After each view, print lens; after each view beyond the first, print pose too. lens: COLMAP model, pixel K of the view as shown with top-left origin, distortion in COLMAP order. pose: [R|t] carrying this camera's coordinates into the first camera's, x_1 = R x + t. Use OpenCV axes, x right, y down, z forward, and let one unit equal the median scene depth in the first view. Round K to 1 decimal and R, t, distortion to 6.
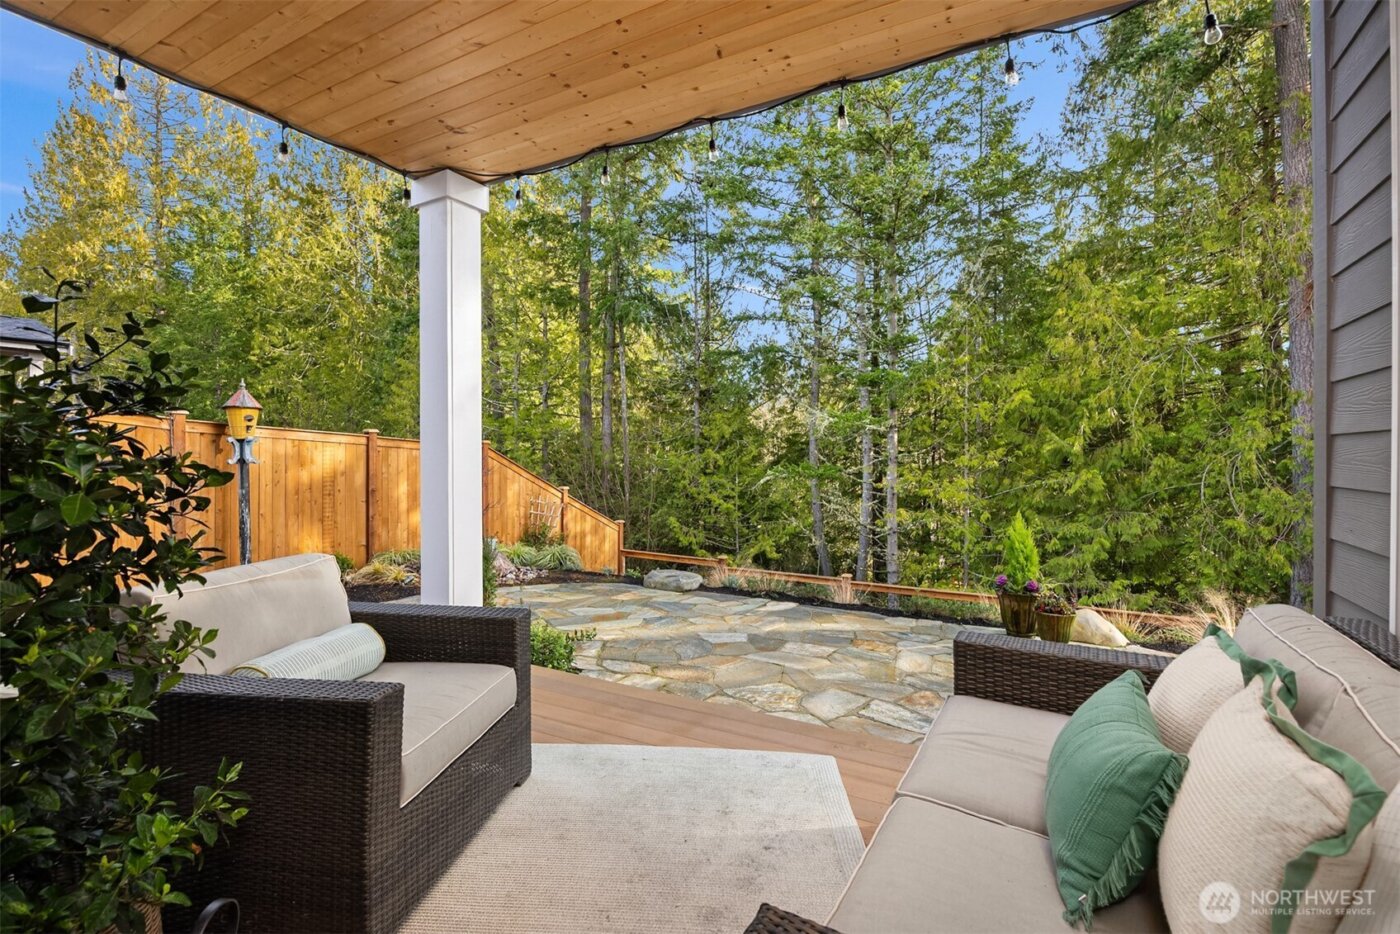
lens RADIAL K [[656.8, 0, 696.9], [0, 656.8, 457.9], [0, 0, 1]] dist [-0.016642, -0.002173]
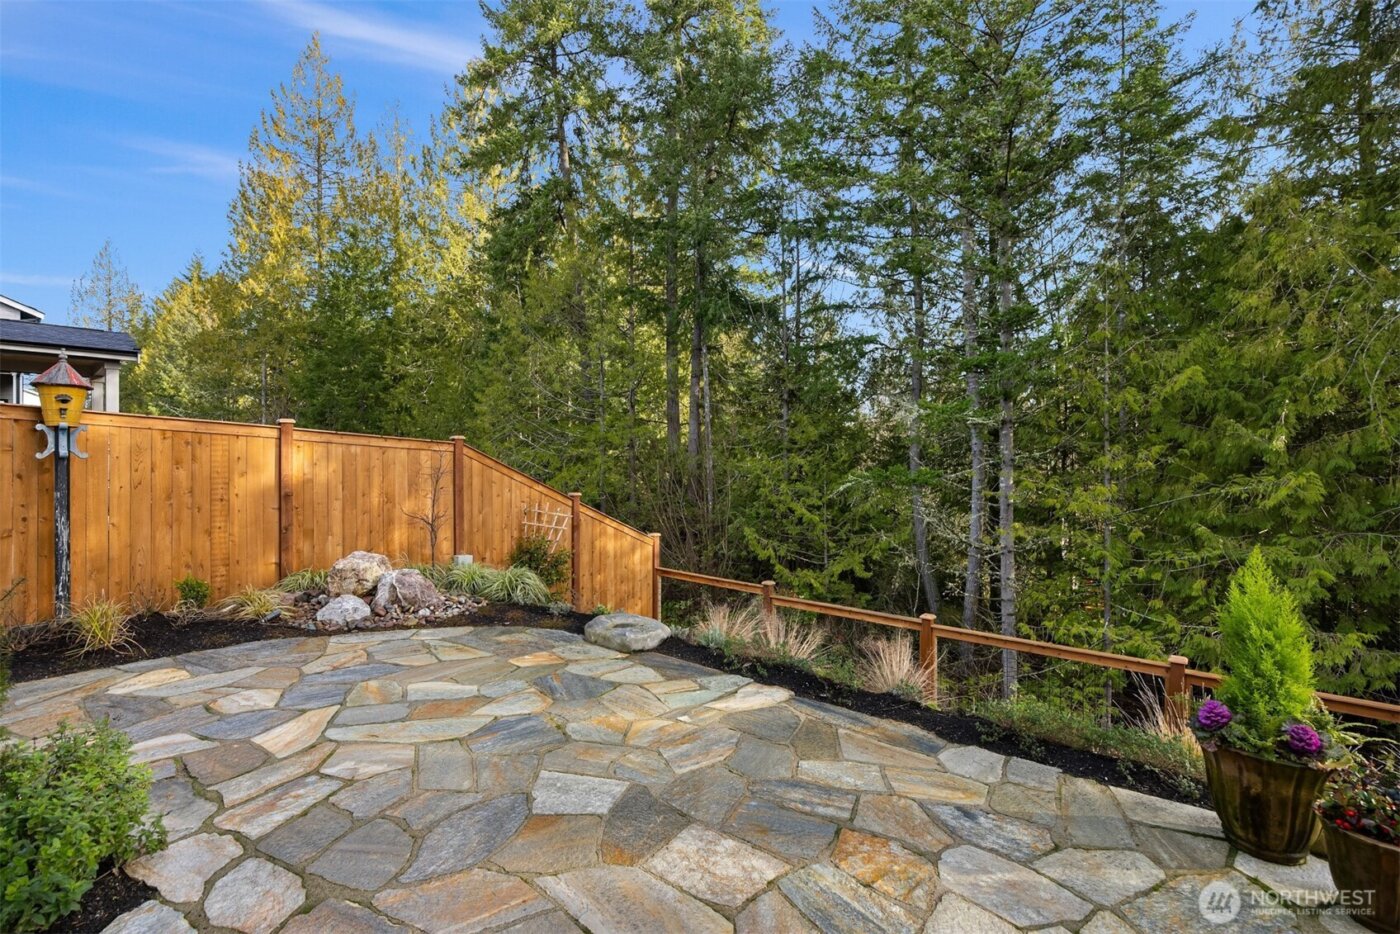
lens RADIAL K [[617.3, 0, 694.5], [0, 617.3, 467.7], [0, 0, 1]] dist [-0.017995, 0.001226]
pose [[0.980119, -0.003804, -0.198375, 0.071011], [0.003512, 0.999992, -0.001825, 0.009399], [0.198381, 0.001092, 0.980124, 0.179661]]
